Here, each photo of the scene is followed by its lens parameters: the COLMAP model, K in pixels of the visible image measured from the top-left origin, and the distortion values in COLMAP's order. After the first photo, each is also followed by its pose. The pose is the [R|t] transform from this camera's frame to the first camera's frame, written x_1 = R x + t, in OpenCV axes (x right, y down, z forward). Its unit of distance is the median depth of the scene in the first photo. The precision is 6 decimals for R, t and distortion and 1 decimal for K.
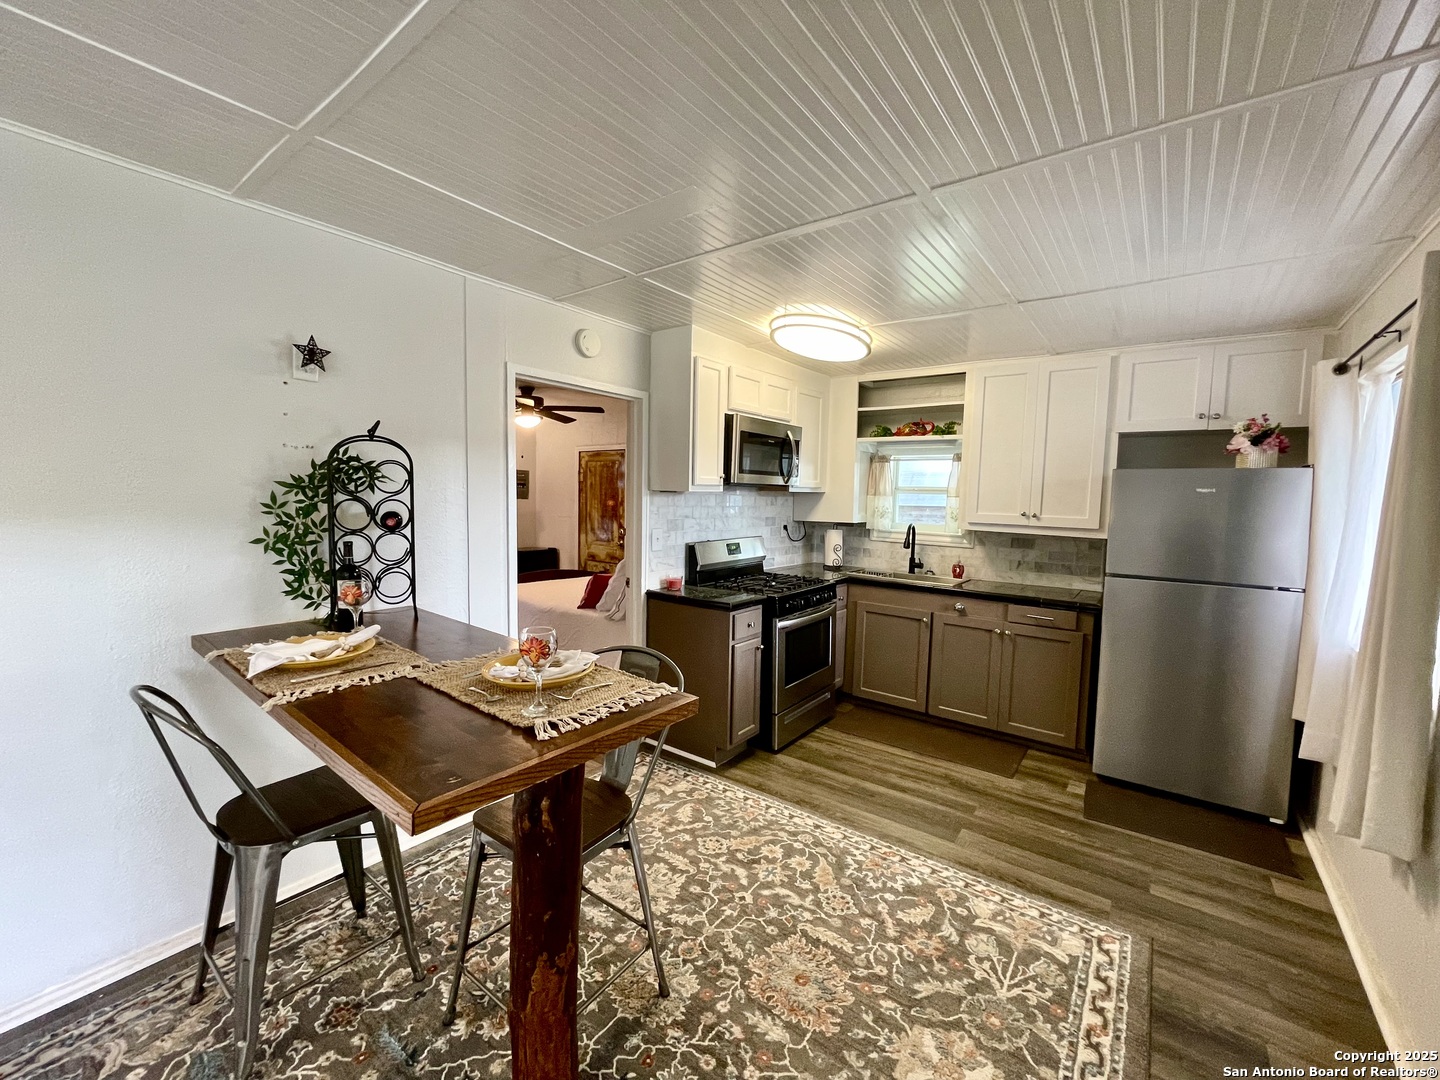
lens RADIAL K [[584.9, 0, 716.6], [0, 584.9, 536.3], [0, 0, 1]] dist [-0.002987, -0.000059]
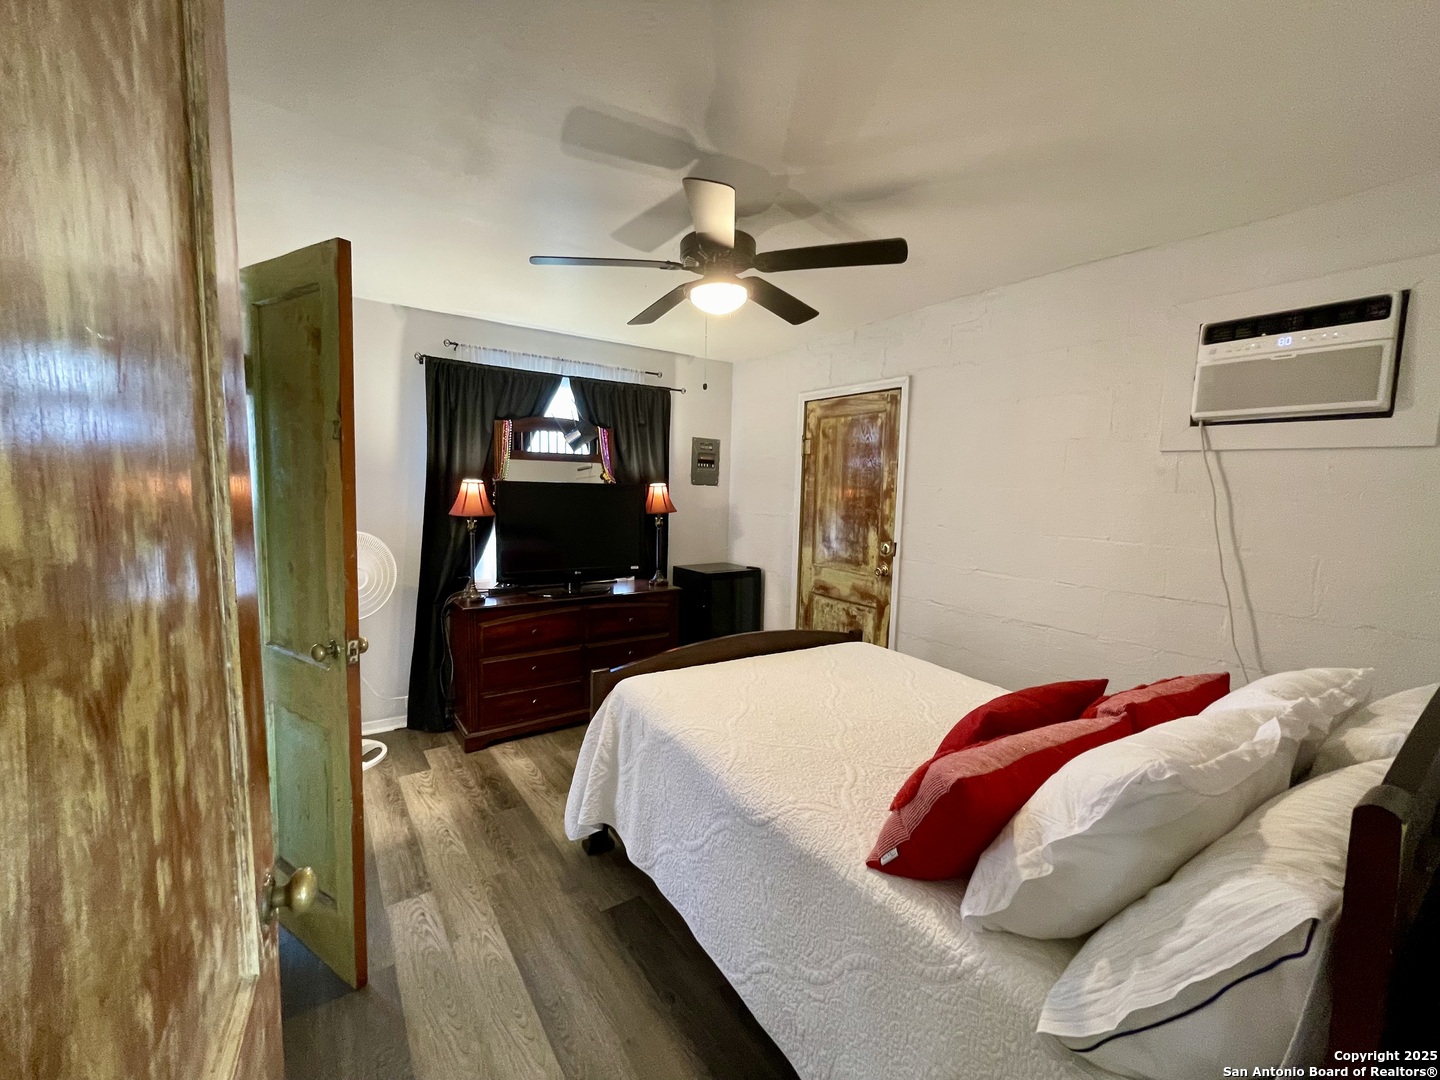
lens RADIAL K [[584.9, 0, 716.6], [0, 584.9, 536.3], [0, 0, 1]] dist [-0.002987, -0.000059]
pose [[0.949871, 0.031257, -0.311076, -0.269495], [-0.026433, 0.999456, 0.019712, -0.046268], [0.311523, -0.010501, 0.950181, 0.859024]]
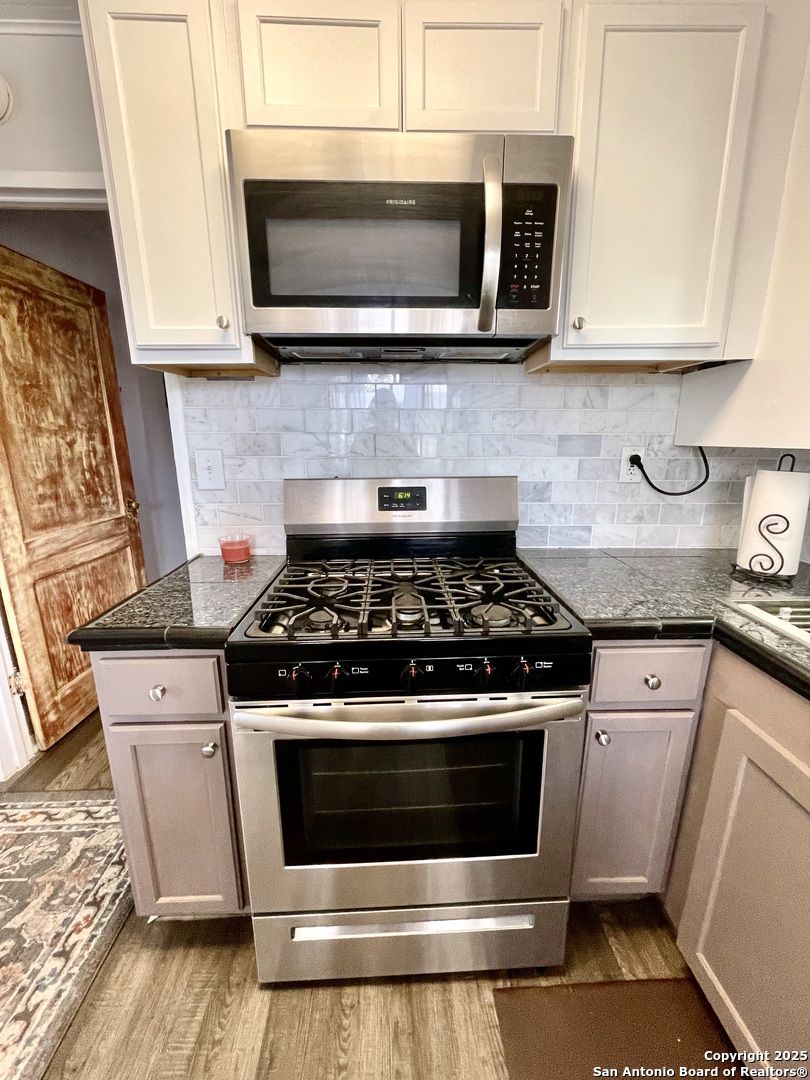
lens RADIAL K [[438.7, 0, 409.5], [0, 438.7, 538.2], [0, 0, 1]] dist [-0.002987, -0.000059]
pose [[0.644949, 0.158253, -0.747661, 0.347091], [-0.042179, 0.984205, 0.171936, -0.009740], [0.763061, -0.079354, 0.641437, 0.876294]]
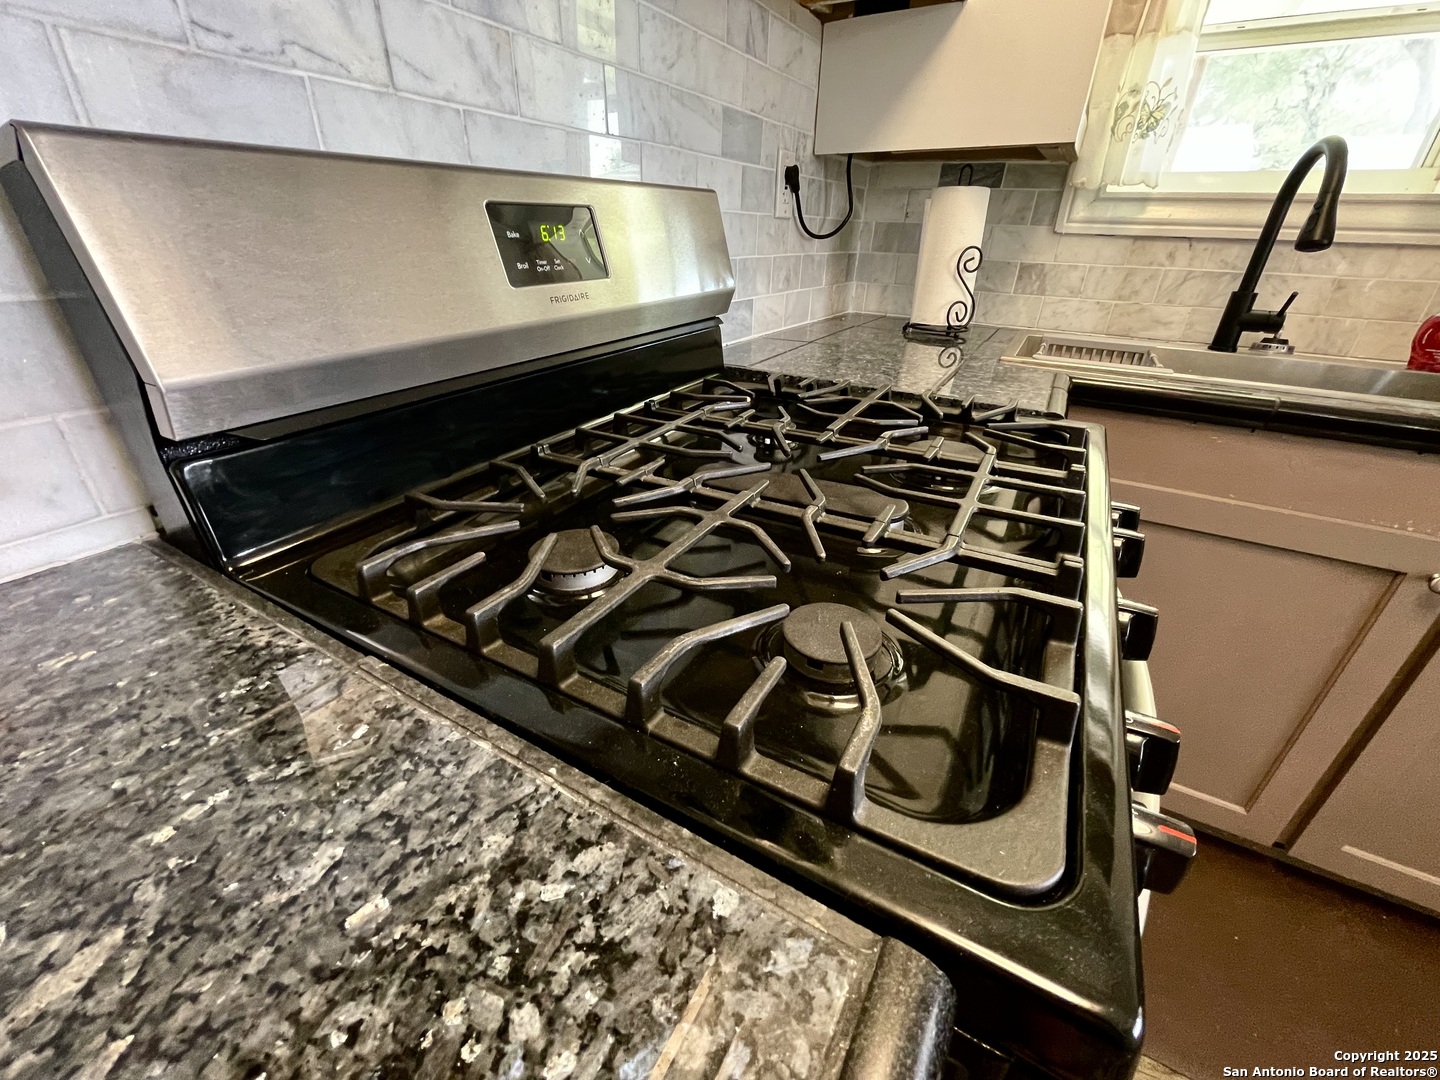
lens RADIAL K [[584.9, 0, 716.6], [0, 584.9, 536.3], [0, 0, 1]] dist [-0.002987, -0.000059]
pose [[0.991126, -0.063896, 0.116565, 0.056757], [0.010832, 0.912802, 0.408260, 0.033535], [-0.132487, -0.403374, 0.905393, 0.928268]]
